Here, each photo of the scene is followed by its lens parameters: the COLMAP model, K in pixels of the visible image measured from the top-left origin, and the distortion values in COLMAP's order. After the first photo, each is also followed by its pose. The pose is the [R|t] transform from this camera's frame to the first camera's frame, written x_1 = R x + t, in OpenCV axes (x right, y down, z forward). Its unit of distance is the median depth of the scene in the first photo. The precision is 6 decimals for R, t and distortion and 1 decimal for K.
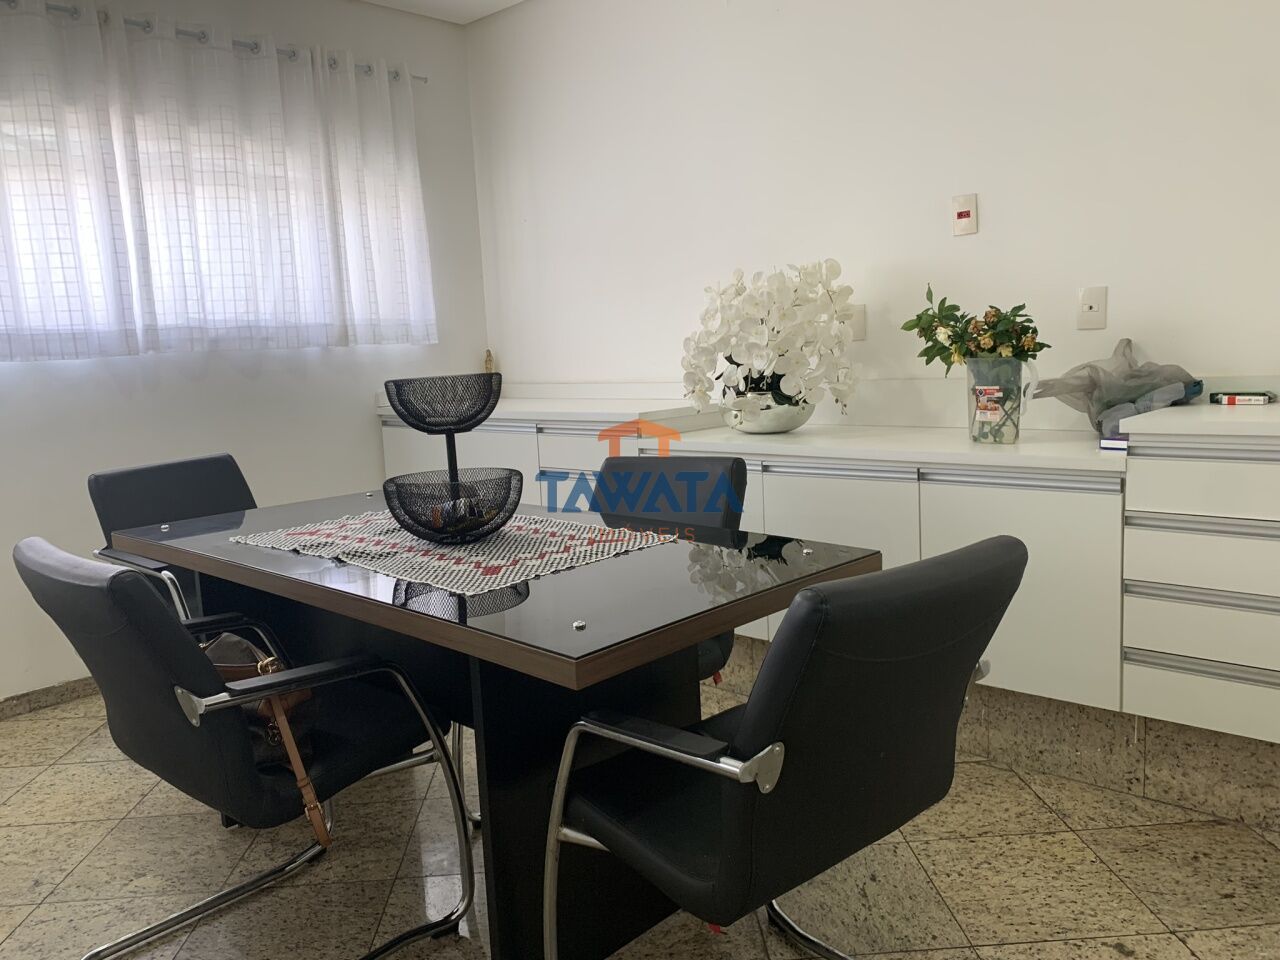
lens RADIAL K [[984.7, 0, 641.2], [0, 984.7, 478.4], [0, 0, 1]] dist [0.030682, -0.044718]
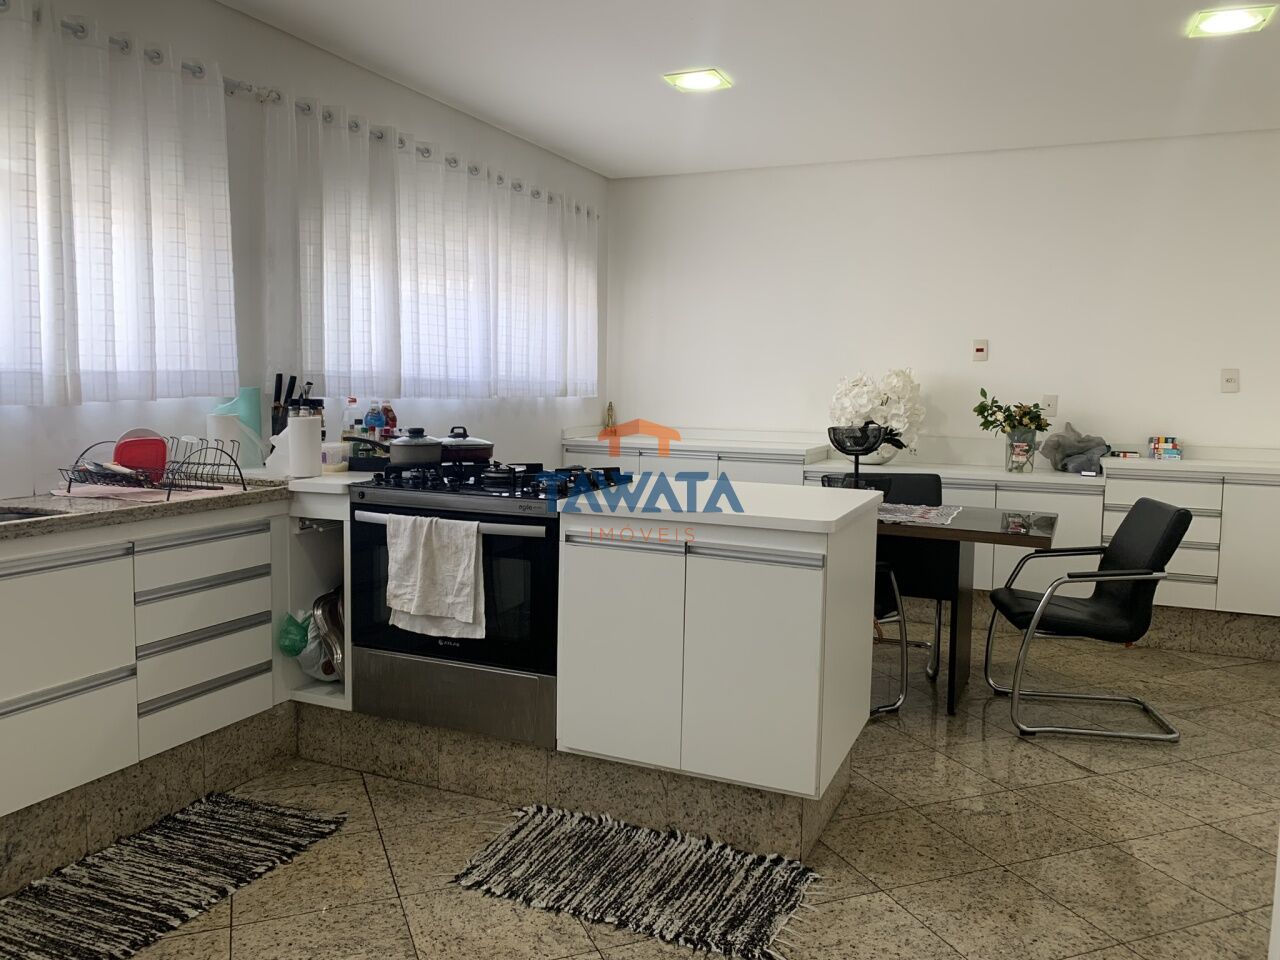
lens RADIAL K [[984.7, 0, 639.8], [0, 984.7, 478.9], [0, 0, 1]] dist [0.030682, -0.044718]
pose [[0.945473, 0.031923, 0.324132, -0.966960], [-0.016066, 0.998545, -0.051479, 0.087625], [-0.325304, 0.043464, 0.944610, -0.587389]]
